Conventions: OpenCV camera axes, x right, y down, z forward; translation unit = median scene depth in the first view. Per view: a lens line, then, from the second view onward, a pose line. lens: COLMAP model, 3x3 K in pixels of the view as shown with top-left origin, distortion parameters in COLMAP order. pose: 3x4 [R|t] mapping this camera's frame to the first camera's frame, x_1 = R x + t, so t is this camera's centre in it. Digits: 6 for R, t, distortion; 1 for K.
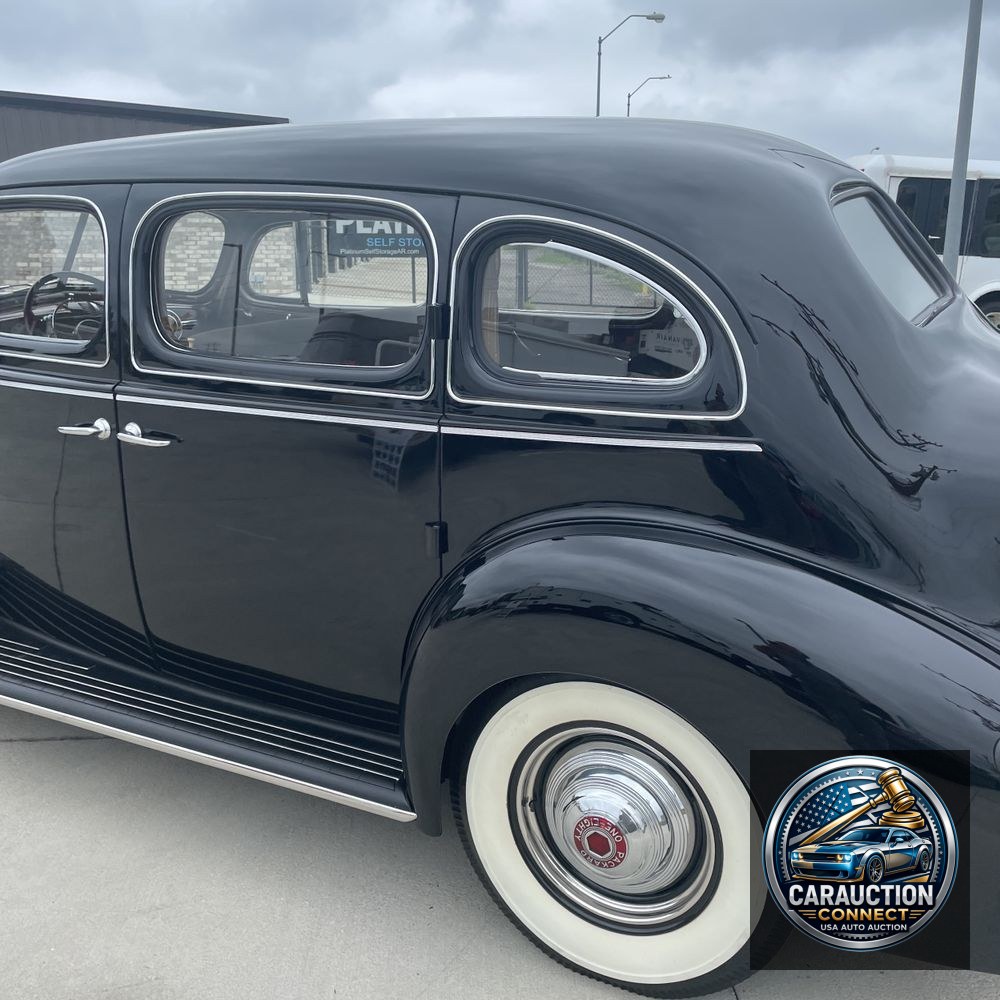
lens RADIAL K [[980.1, 0, 491.6], [0, 980.1, 499.1], [0, 0, 1]] dist [0.100270, -0.130623]
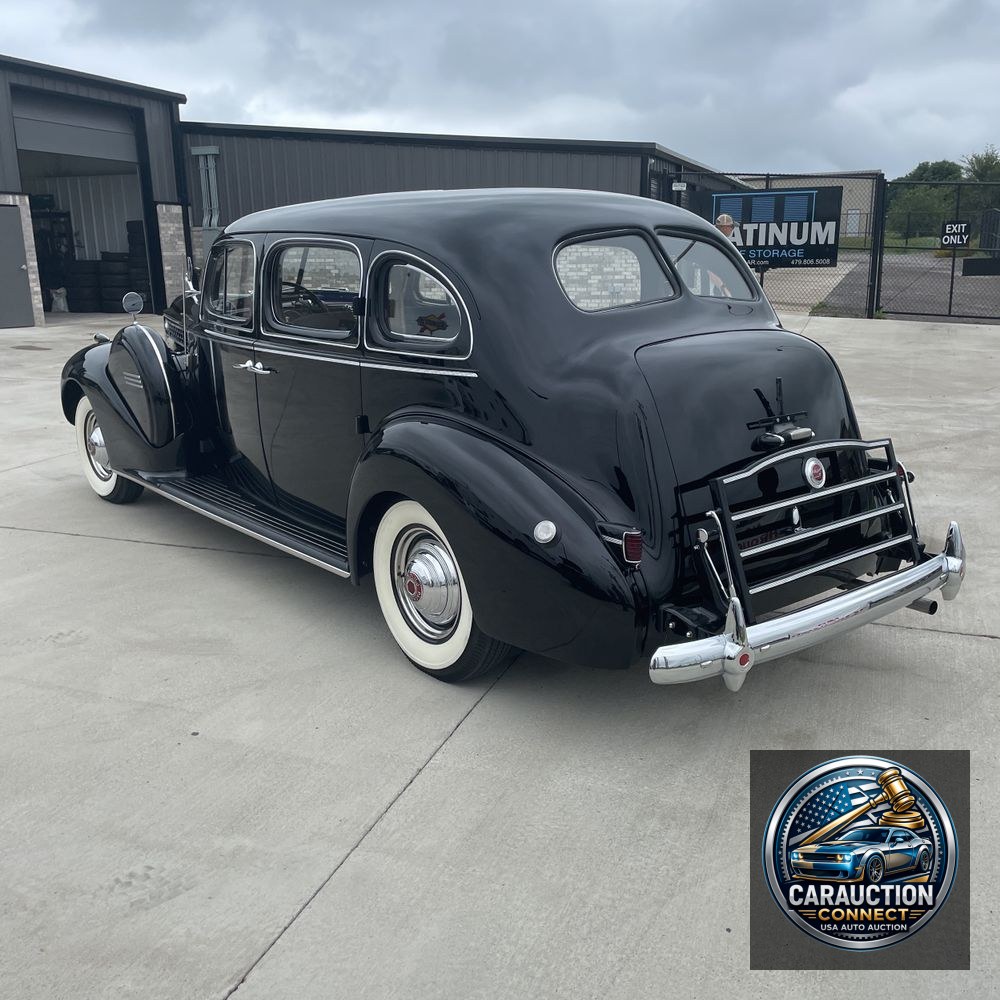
lens RADIAL K [[973.8, 0, 508.4], [0, 973.8, 510.2], [0, 0, 1]] dist [0.090099, -0.123241]
pose [[0.921946, 0.088785, -0.377005, 0.120620], [-0.088209, 0.995924, 0.018829, 0.018980], [0.377140, 0.015896, 0.926020, -0.080847]]
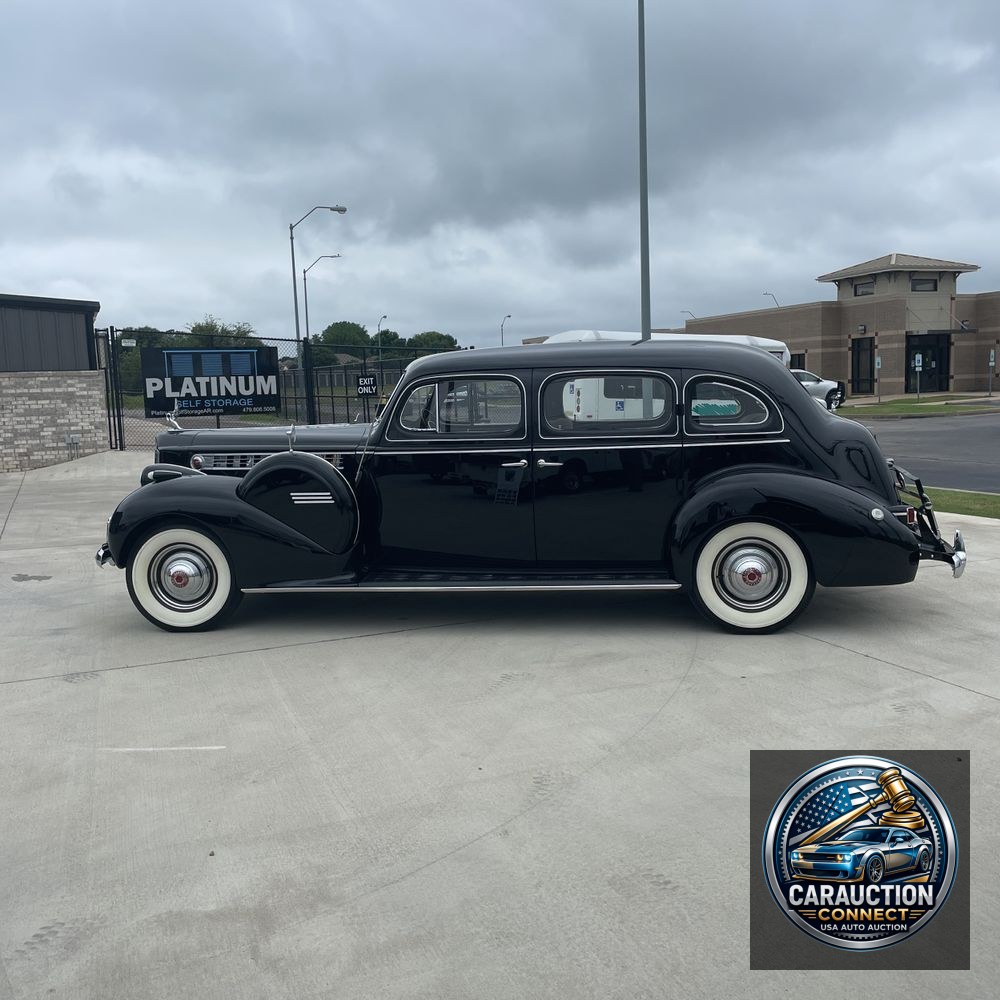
lens RADIAL K [[951.2, 0, 498.3], [0, 951.2, 517.1], [0, 0, 1]] dist [0.105099, -0.165739]
pose [[0.944025, -0.075259, 0.321174, -0.192644], [0.117146, 0.986650, -0.113129, 0.051169], [-0.308372, 0.144420, 0.940239, -0.190410]]
